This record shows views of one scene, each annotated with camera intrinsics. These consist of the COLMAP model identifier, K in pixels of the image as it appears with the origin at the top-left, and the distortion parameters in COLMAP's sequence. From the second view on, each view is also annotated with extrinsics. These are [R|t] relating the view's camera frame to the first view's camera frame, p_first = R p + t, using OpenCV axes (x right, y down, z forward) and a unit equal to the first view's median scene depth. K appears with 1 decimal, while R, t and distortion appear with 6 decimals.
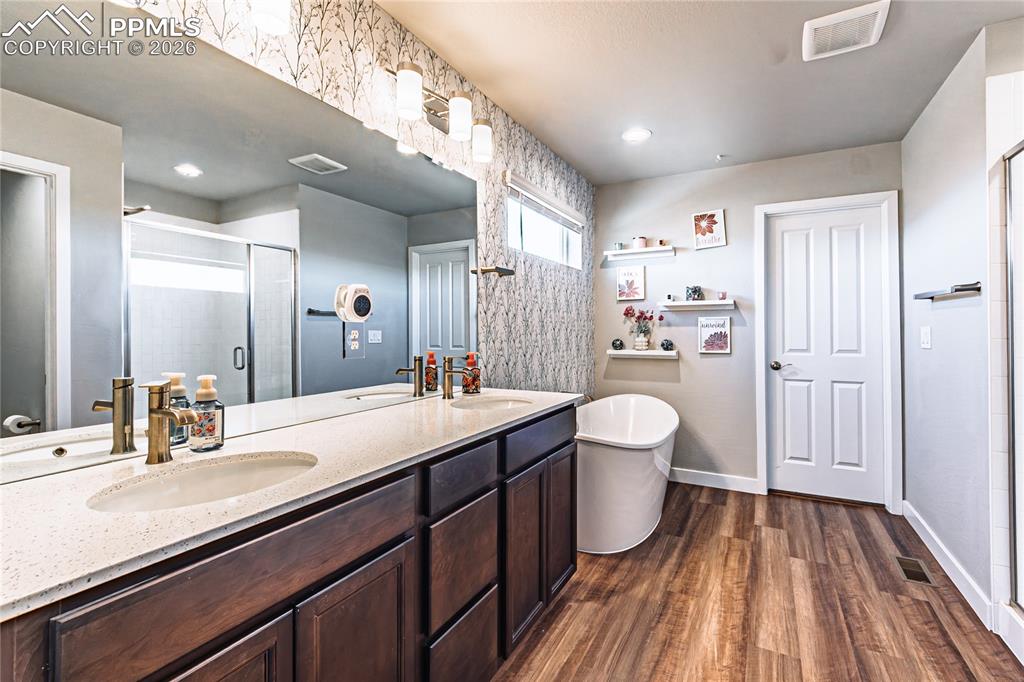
lens RADIAL K [[485.1, 0, 513.4], [0, 485.1, 327.5], [0, 0, 1]] dist [-0.000364, -0.000014]
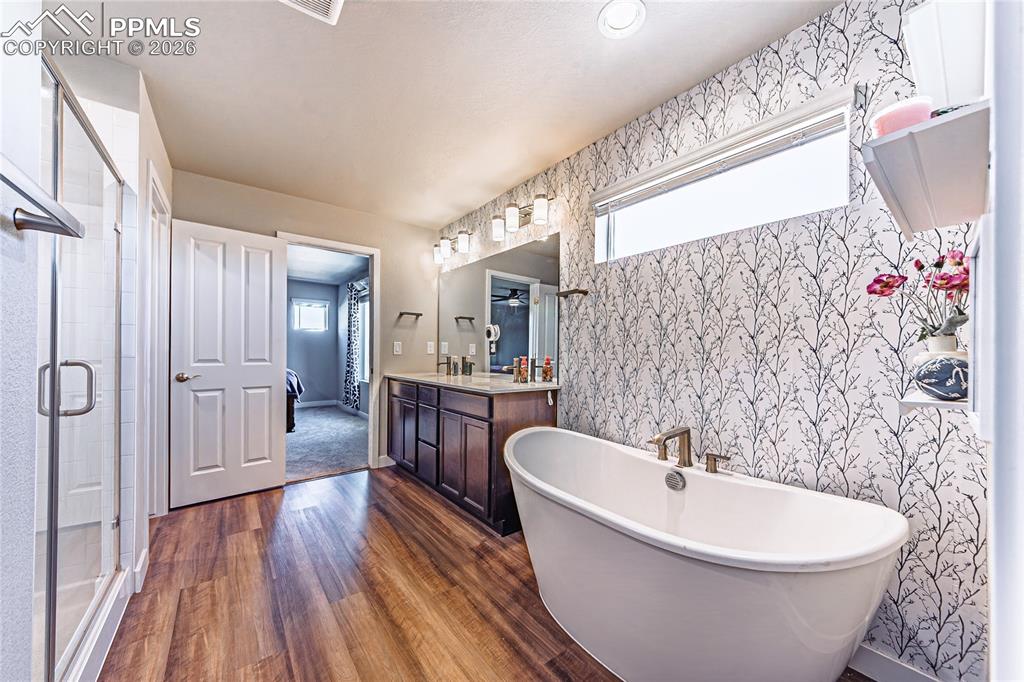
lens RADIAL K [[365.9, 0, 516.3], [0, 365.9, 352.8], [0, 0, 1]] dist [-0.000168, -0.000152]
pose [[-0.413647, 0.004827, -0.910425, 0.888854], [-0.000549, 0.999984, 0.005552, 0.028764], [0.910437, 0.002796, -0.413638, 1.301739]]
